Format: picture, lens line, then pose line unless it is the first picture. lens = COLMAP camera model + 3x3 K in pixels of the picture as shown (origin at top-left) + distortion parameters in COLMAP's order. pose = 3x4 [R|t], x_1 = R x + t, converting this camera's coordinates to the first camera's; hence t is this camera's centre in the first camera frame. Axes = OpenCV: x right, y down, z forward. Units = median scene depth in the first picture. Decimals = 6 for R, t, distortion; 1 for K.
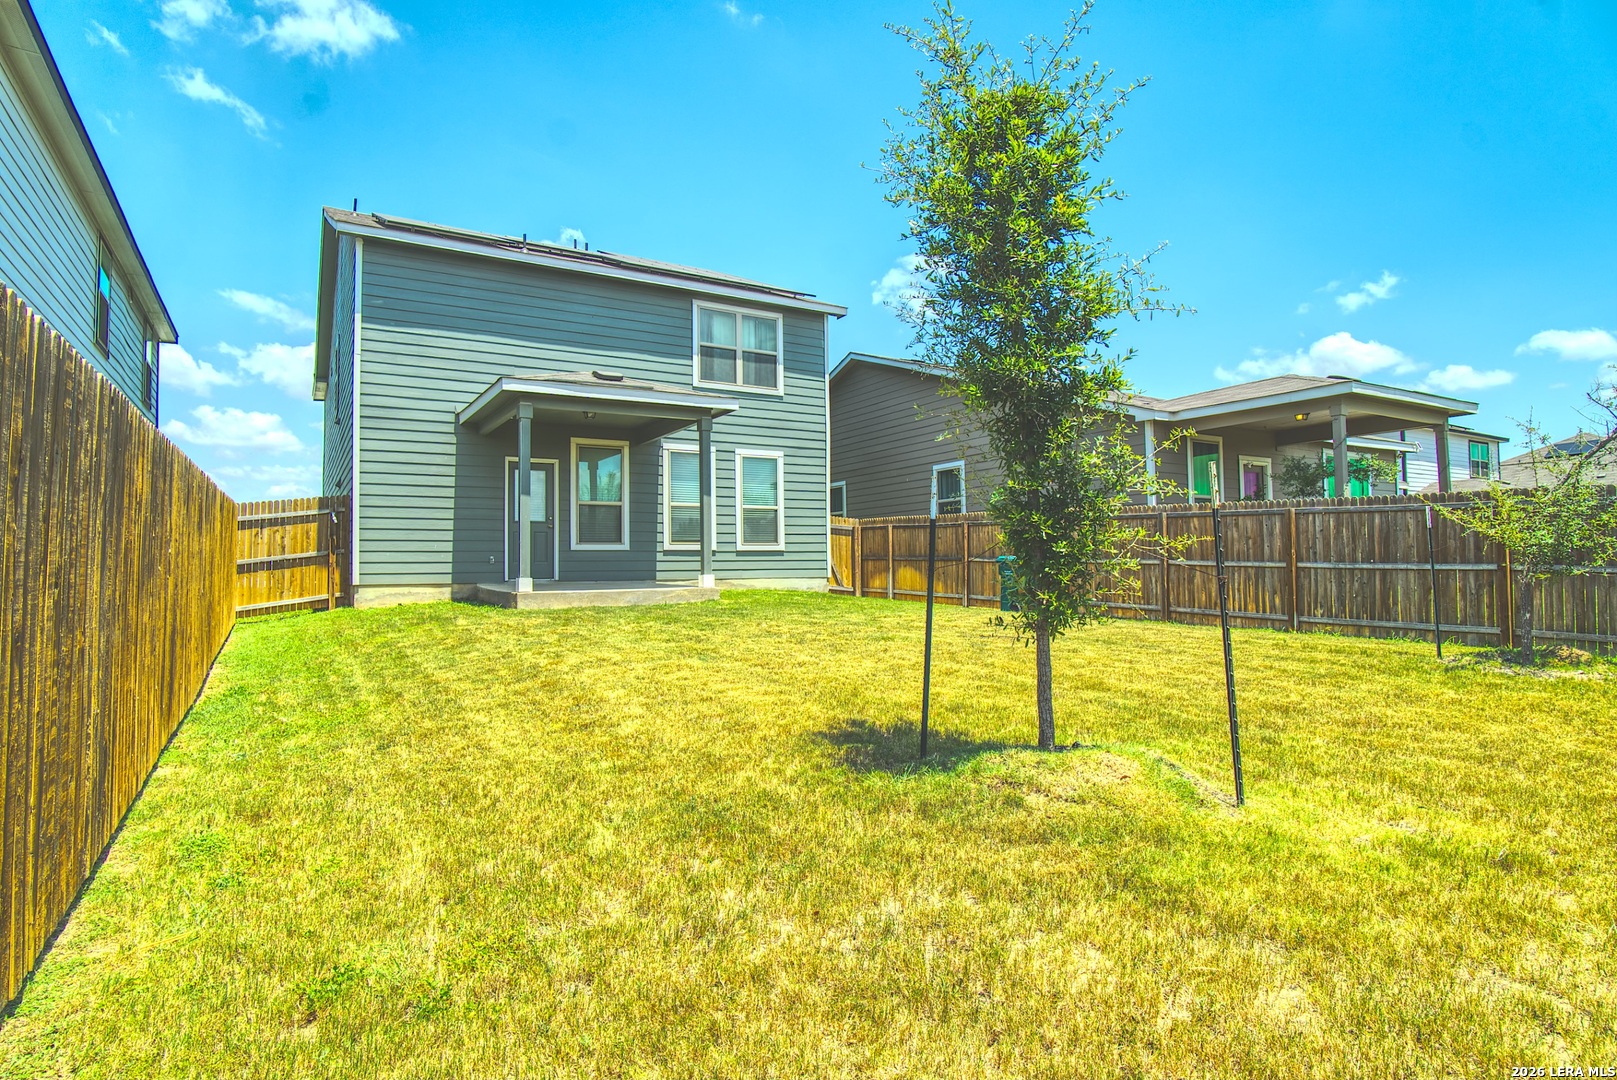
lens RADIAL K [[859.4, 0, 800.7], [0, 859.4, 534.2], [0, 0, 1]] dist [-0.036215, 0.010646]
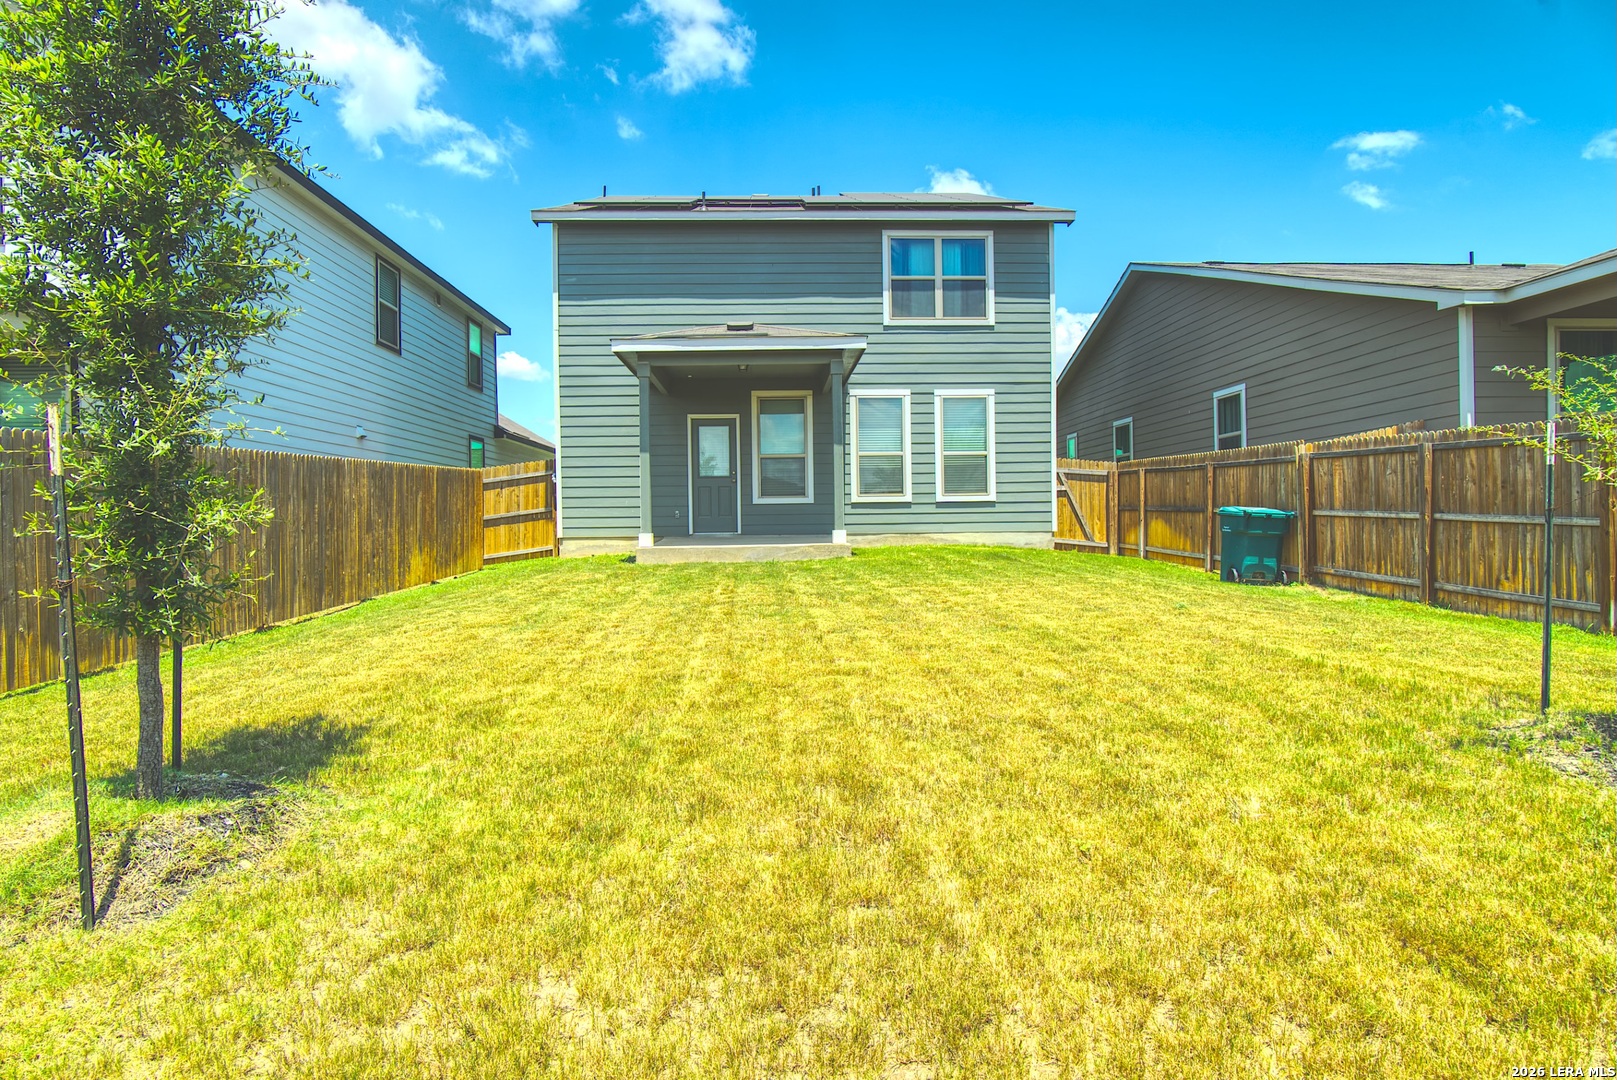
lens RADIAL K [[859.4, 0, 800.7], [0, 859.4, 534.2], [0, 0, 1]] dist [-0.036215, 0.010646]
pose [[0.874980, 0.008277, -0.484089, 0.253228], [0.021911, 0.998153, 0.056669, -0.001659], [0.483663, -0.060191, 0.873182, 0.138179]]
